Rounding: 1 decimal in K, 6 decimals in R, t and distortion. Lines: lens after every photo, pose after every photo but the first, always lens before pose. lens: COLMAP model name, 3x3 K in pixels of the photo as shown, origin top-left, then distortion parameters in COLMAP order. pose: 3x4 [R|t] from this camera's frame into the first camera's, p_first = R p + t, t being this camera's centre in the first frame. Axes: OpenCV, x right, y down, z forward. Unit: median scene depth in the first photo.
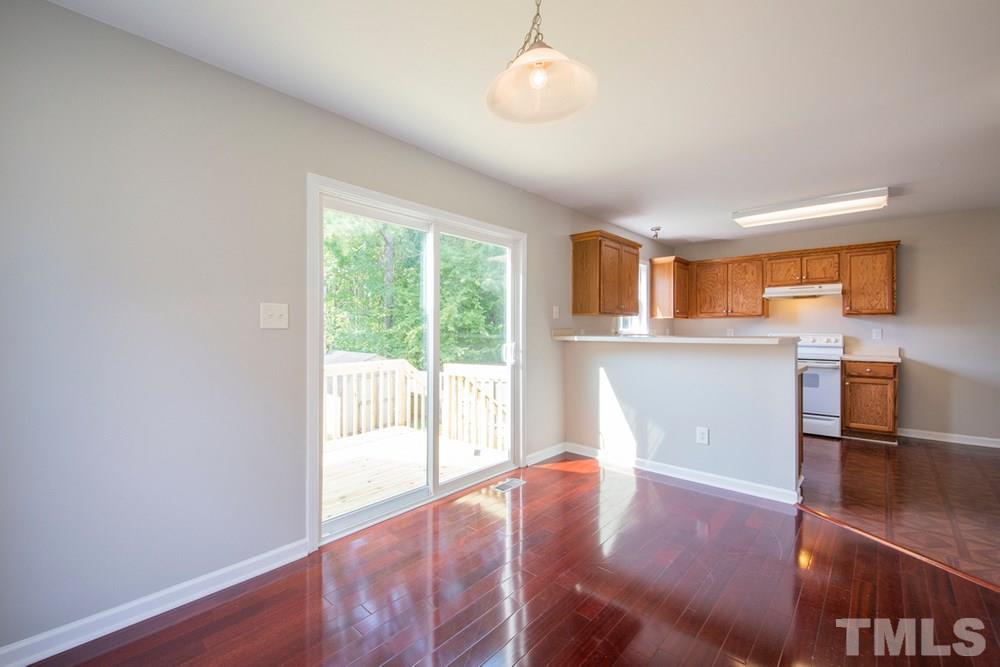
lens RADIAL K [[404.9, 0, 500.0], [0, 404.9, 333.5], [0, 0, 1]] dist [-0.010662, -0.000451]
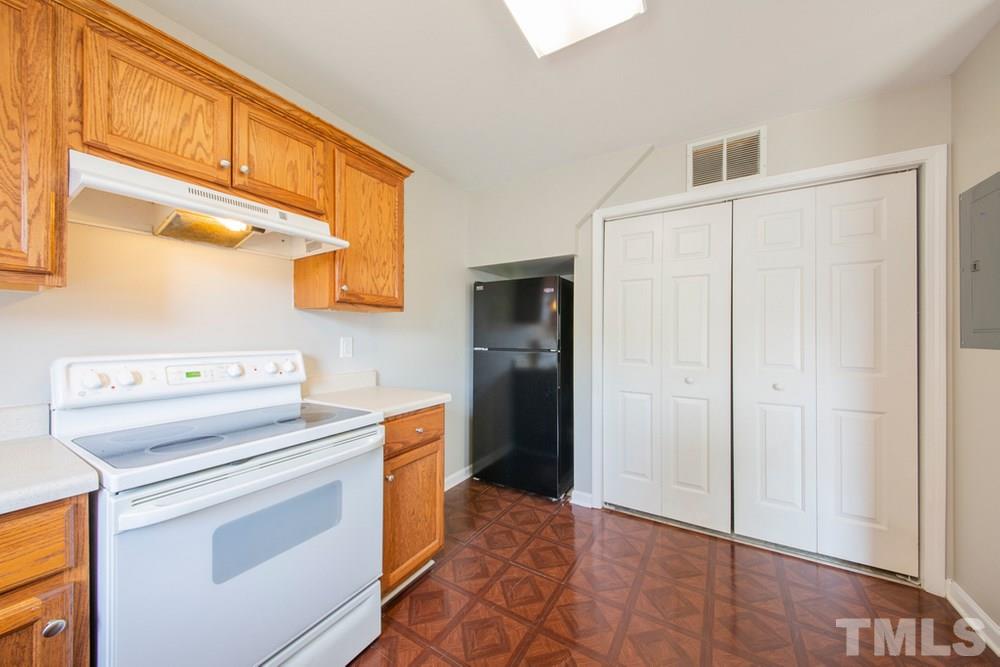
lens RADIAL K [[347.6, 0, 500.0], [0, 347.6, 333.5], [0, 0, 1]] dist [0.010581, -0.005775]
pose [[-0.153094, 0.008753, 0.988173, 0.469443], [0.009387, 0.999929, -0.007403, -0.011399], [-0.988167, 0.008142, -0.153165, 0.854201]]
